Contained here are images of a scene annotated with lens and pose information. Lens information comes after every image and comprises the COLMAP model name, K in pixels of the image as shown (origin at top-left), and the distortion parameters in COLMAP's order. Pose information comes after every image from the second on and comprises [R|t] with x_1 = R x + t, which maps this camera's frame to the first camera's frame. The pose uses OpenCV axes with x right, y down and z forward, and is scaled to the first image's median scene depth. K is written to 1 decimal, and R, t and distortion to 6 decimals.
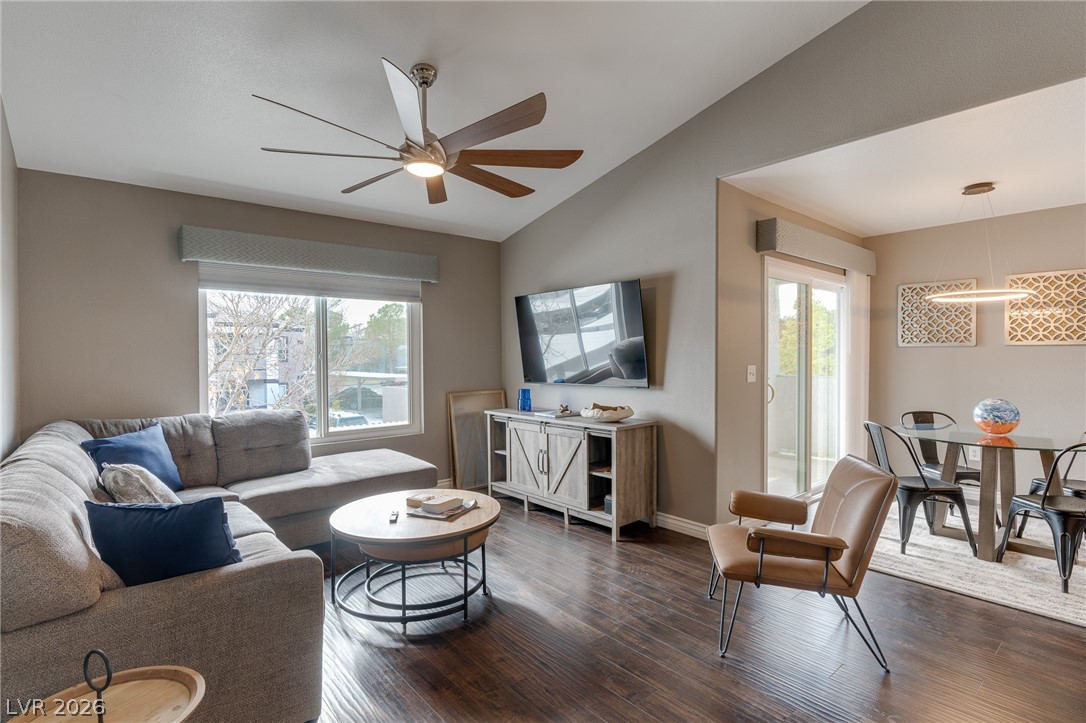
lens RADIAL K [[525.3, 0, 539.6], [0, 525.3, 359.8], [0, 0, 1]] dist [-0.003469, -0.002202]
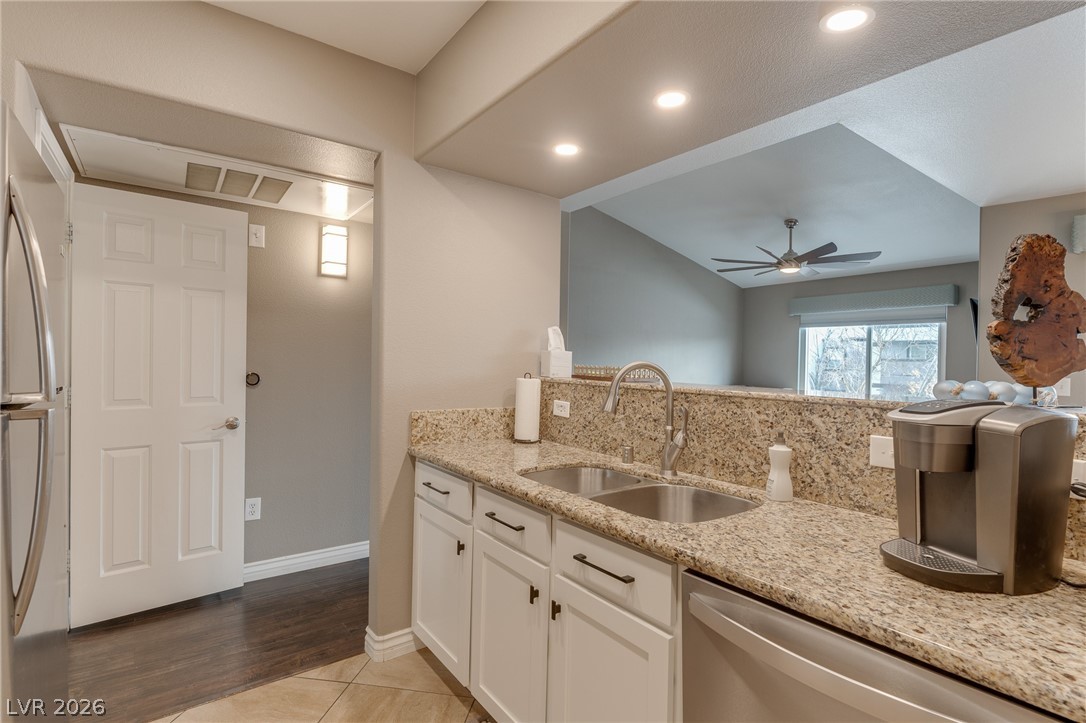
lens RADIAL K [[525.3, 0, 539.6], [0, 525.3, 359.8], [0, 0, 1]] dist [-0.003469, -0.002202]
pose [[-0.063467, 0.009223, -0.997941, 1.547232], [-0.023741, 0.999660, 0.010749, -0.011687], [0.997702, 0.024375, -0.063226, 0.141048]]
